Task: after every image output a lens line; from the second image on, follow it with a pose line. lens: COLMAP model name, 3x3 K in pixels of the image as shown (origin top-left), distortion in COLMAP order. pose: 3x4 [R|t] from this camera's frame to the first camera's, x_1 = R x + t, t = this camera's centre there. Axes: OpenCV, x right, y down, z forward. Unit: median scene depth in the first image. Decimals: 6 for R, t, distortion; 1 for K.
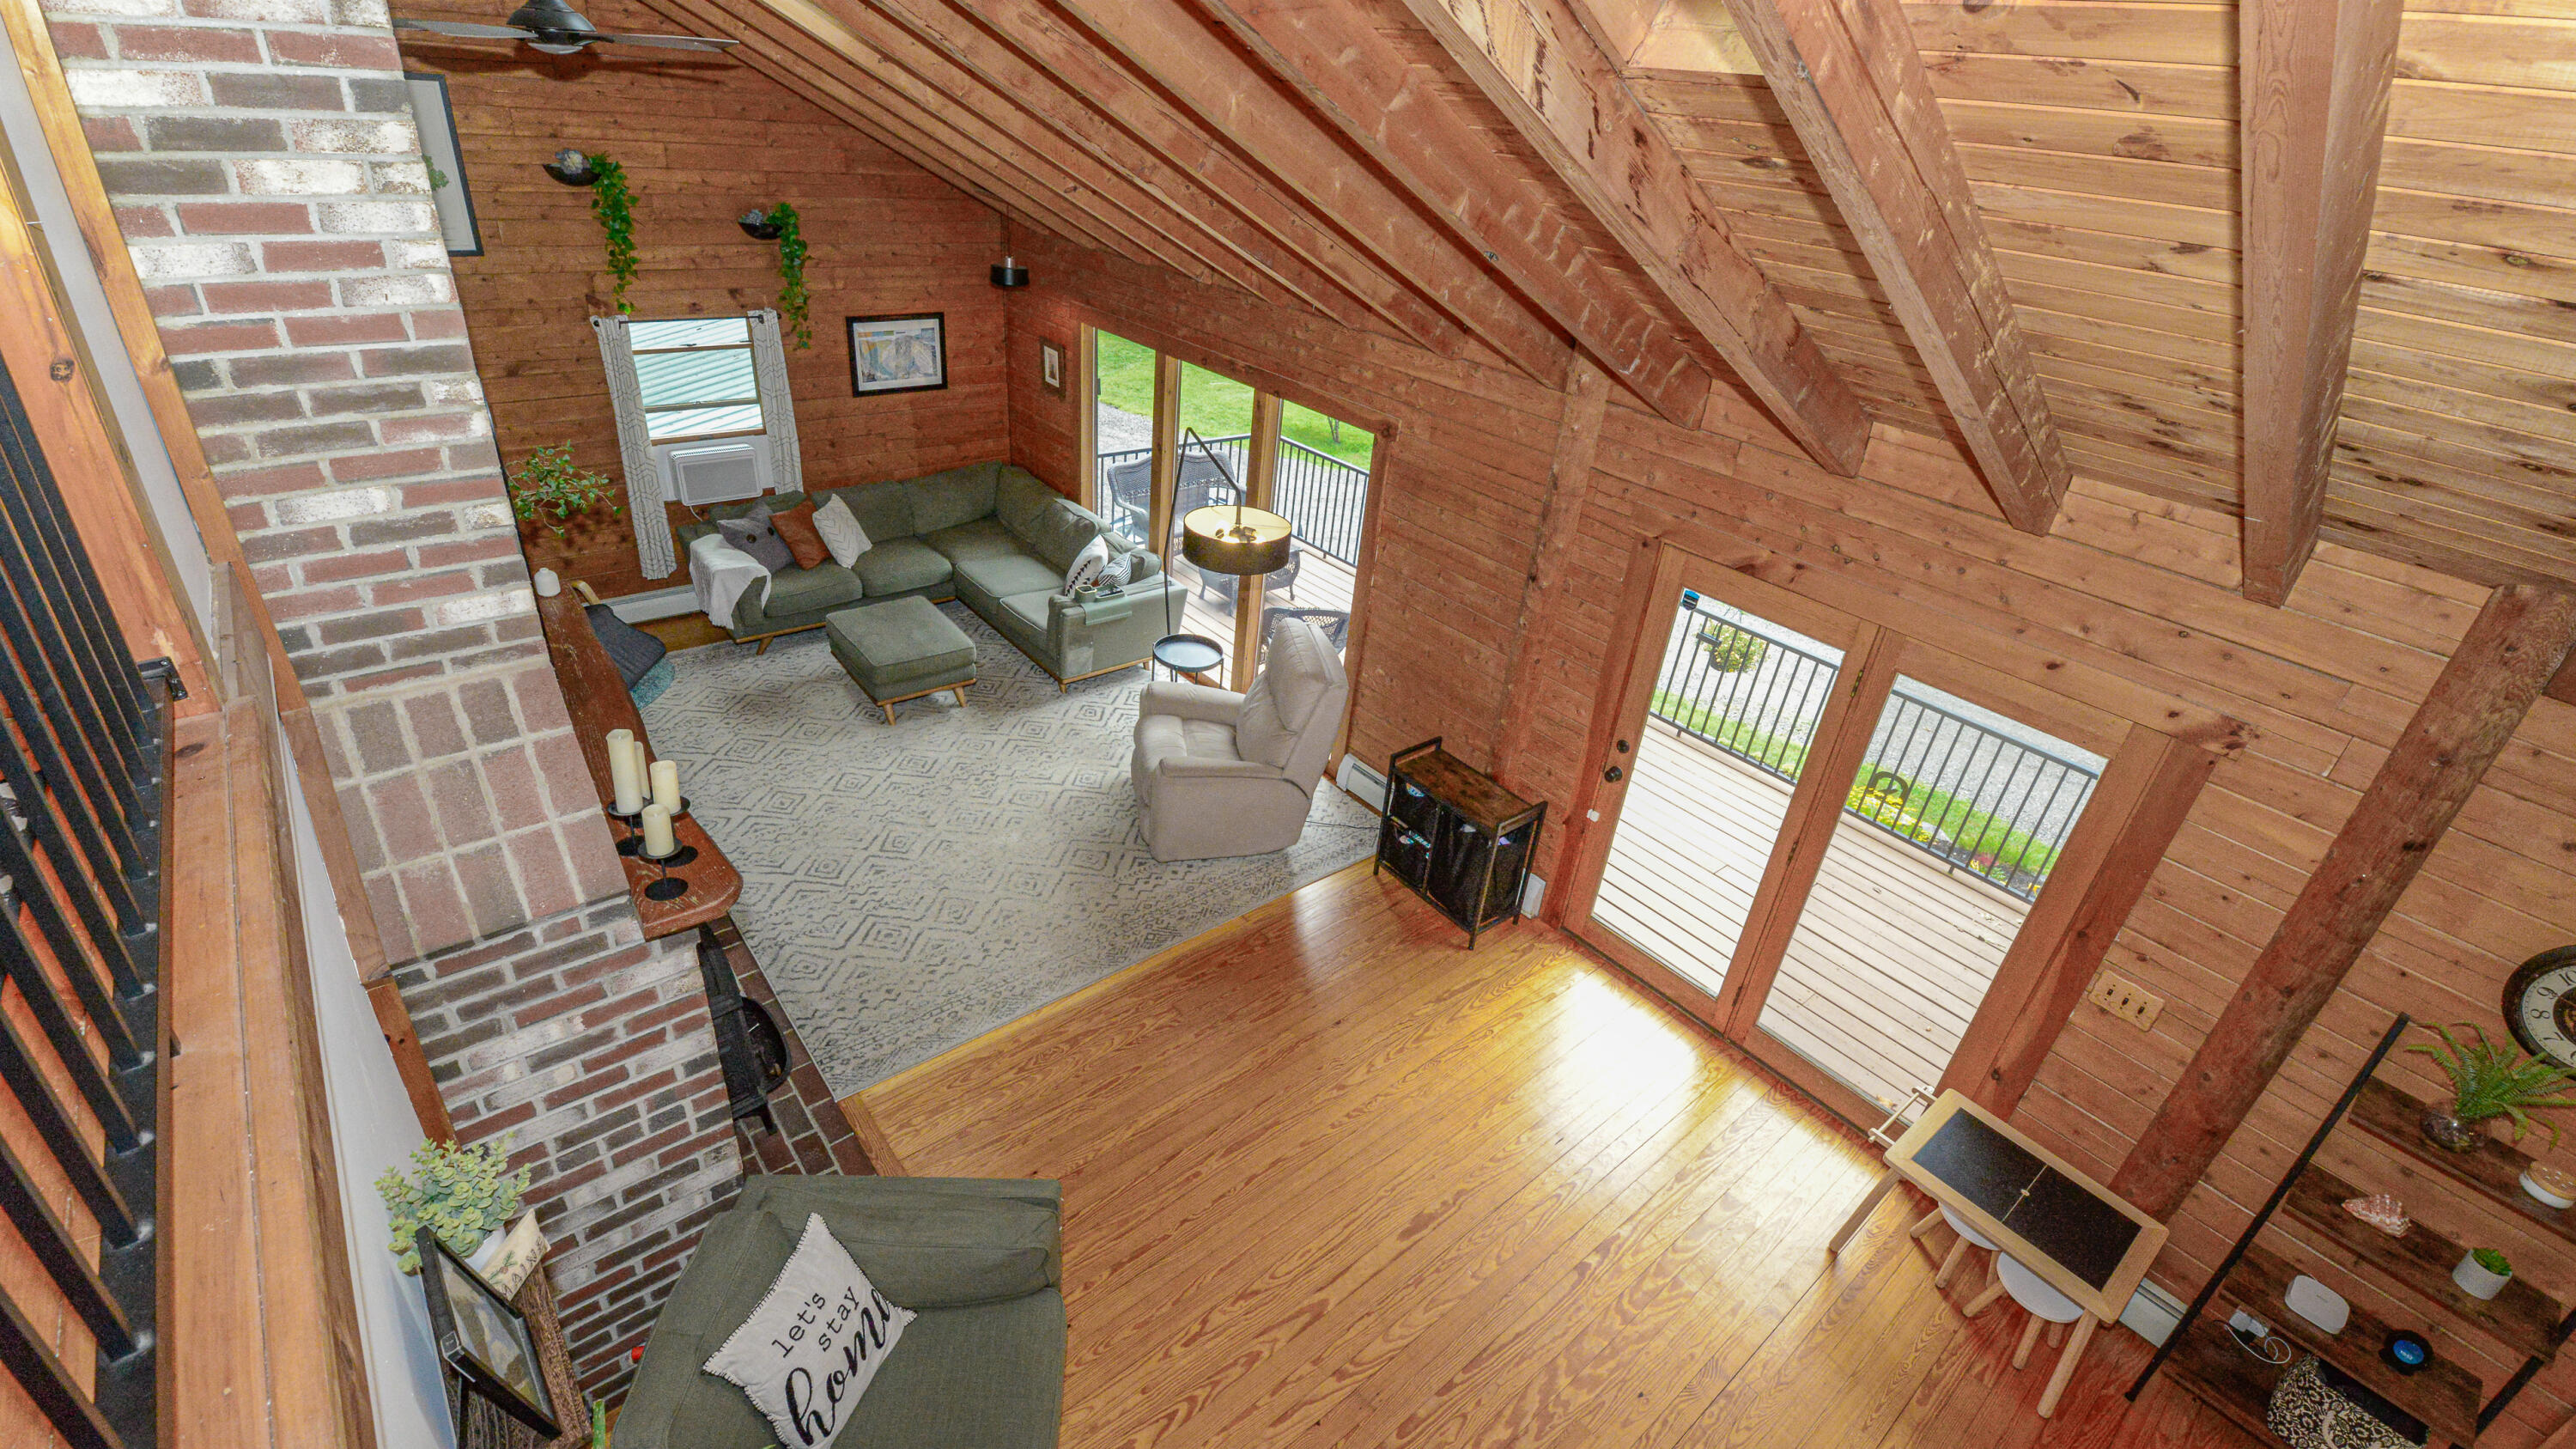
lens RADIAL K [[1155.4, 0, 1273.3], [0, 1155.4, 723.4], [0, 0, 1]] dist [-0.008799, -0.004818]
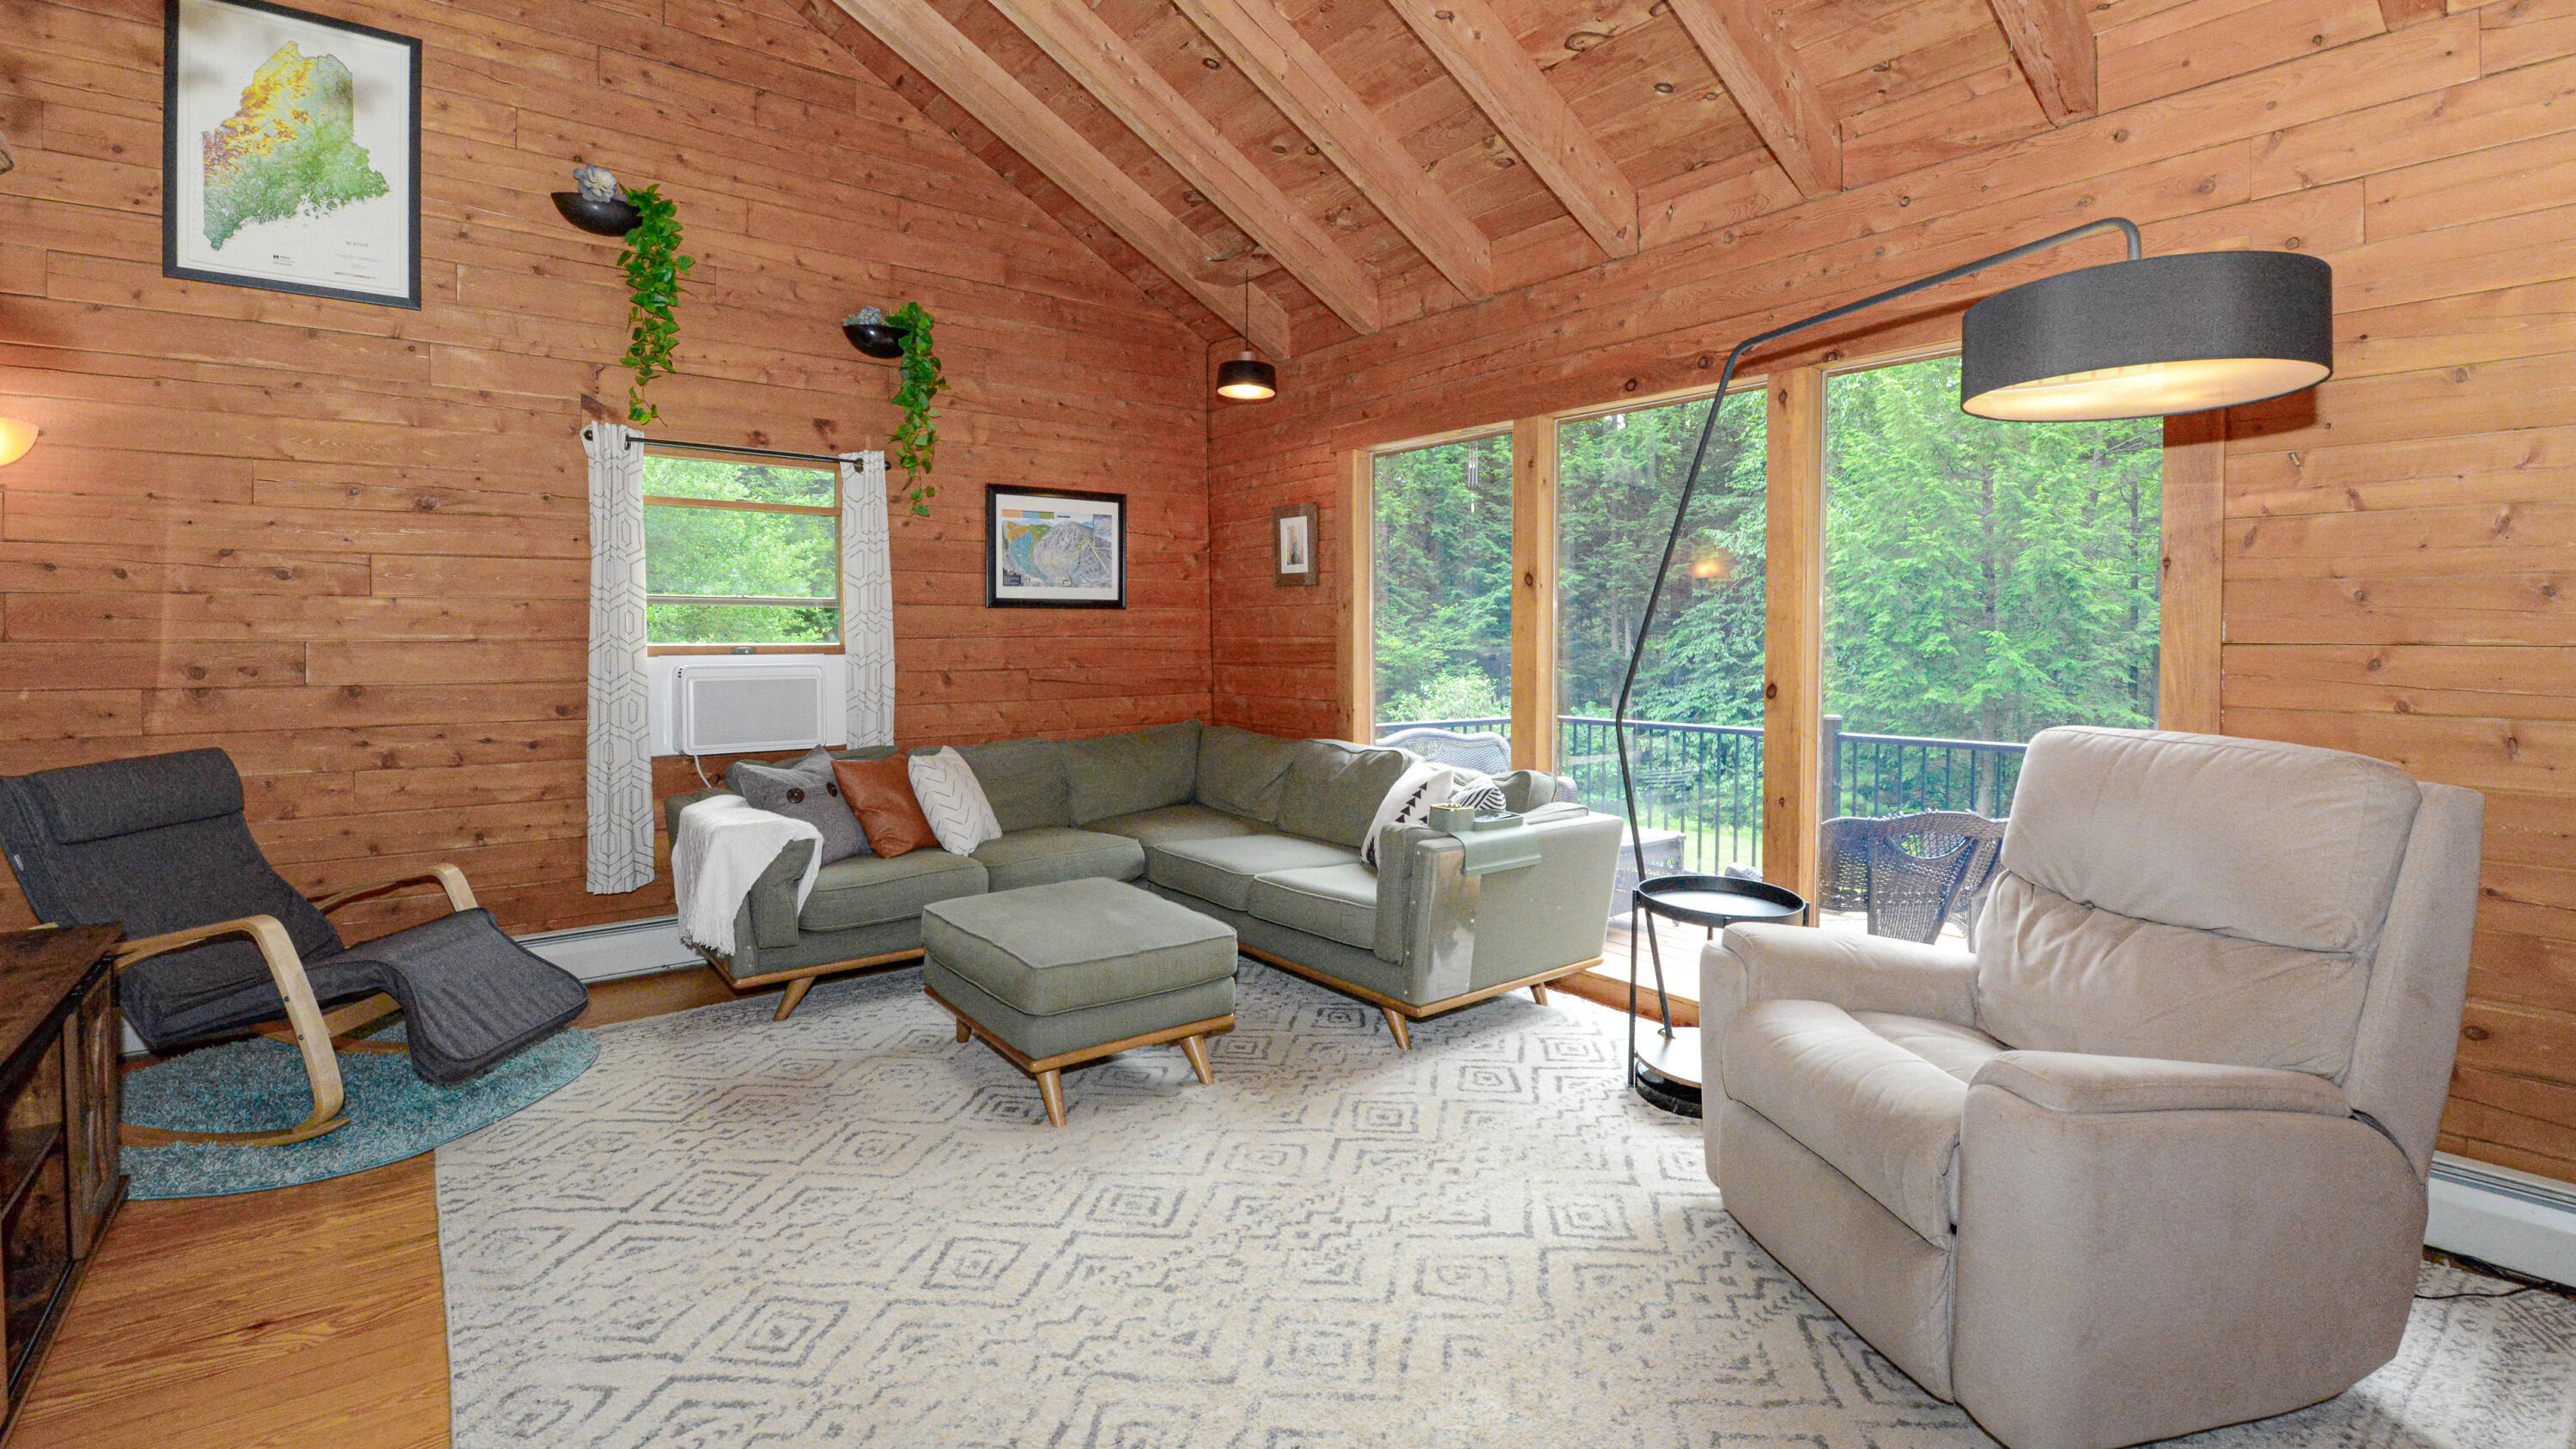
lens RADIAL K [[1155.4, 0, 1276.8], [0, 1155.4, 650.3], [0, 0, 1]] dist [-0.008799, -0.004818]
pose [[0.996780, -0.076845, -0.022922, -0.225041], [0.056700, 0.877514, -0.476187, 0.055245], [0.056707, 0.473354, 0.879045, 0.541833]]
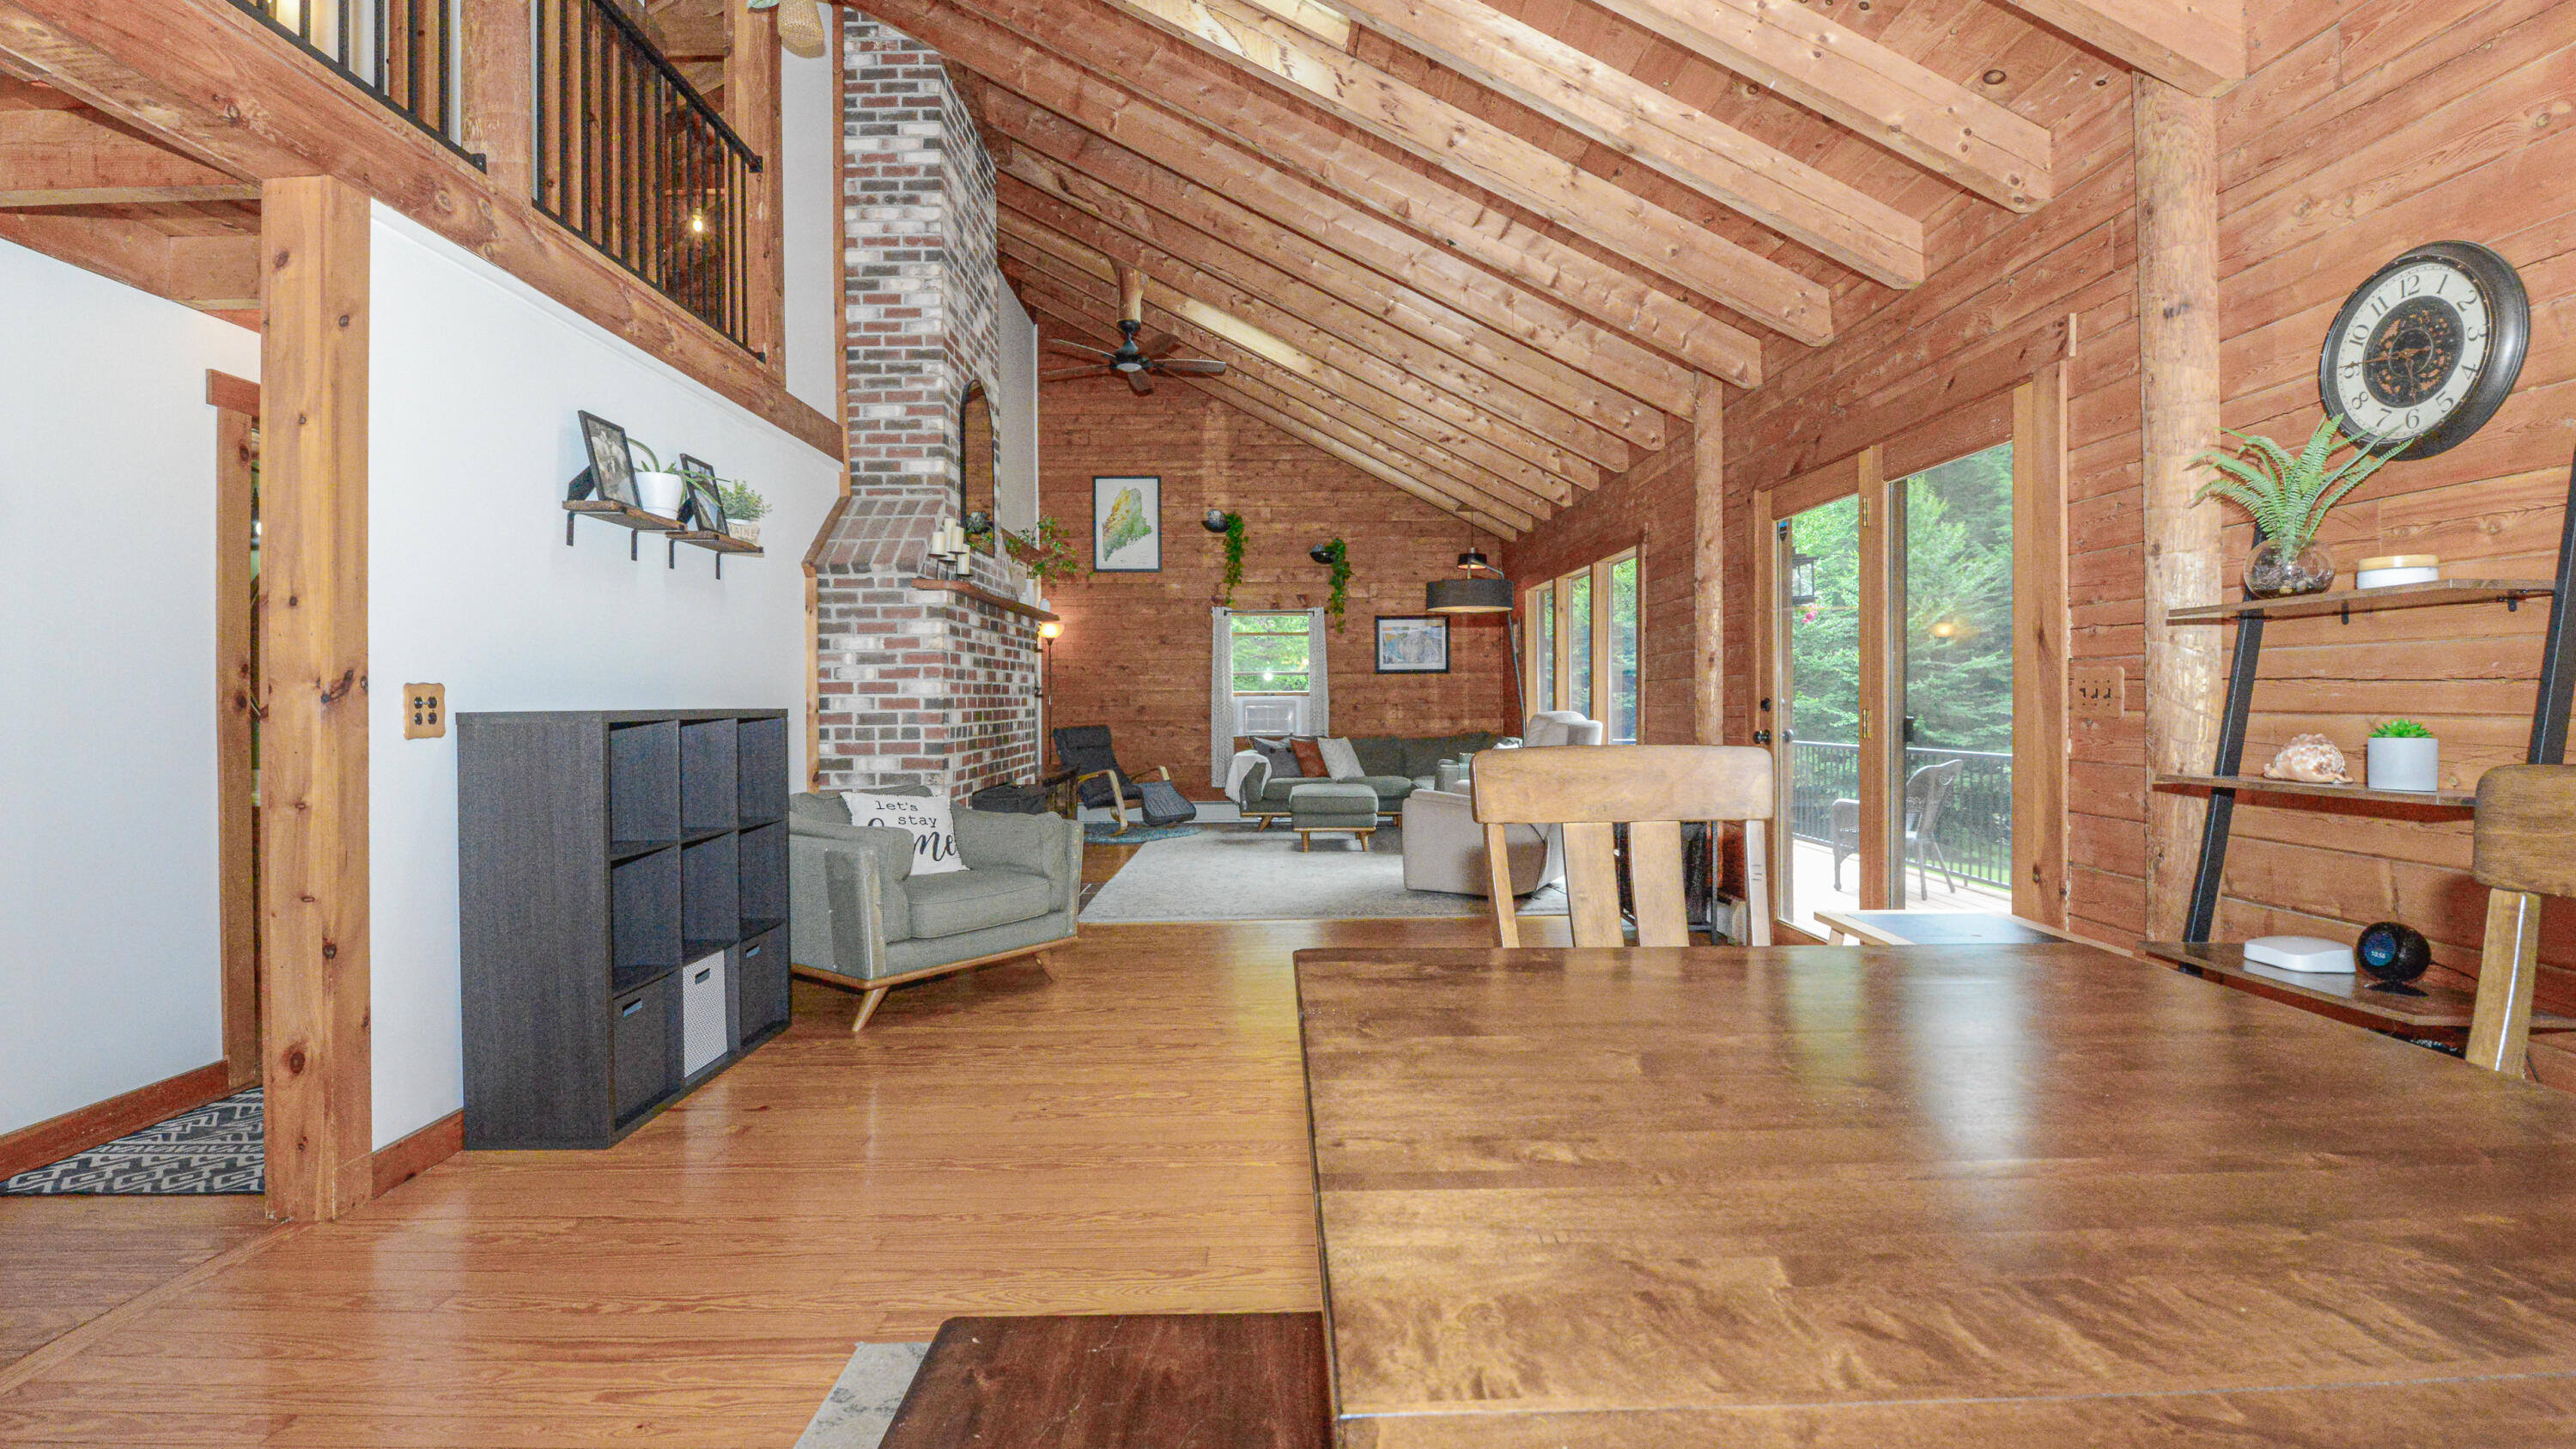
lens RADIAL K [[1155.4, 0, 1232.5], [0, 1155.4, 702.3], [0, 0, 1]] dist [-0.008799, -0.004818]
pose [[0.757938, -0.079476, -0.647467, 0.440291], [-0.263174, 0.870935, -0.414984, 0.404594], [0.596883, 0.484928, 0.639199, 0.066913]]
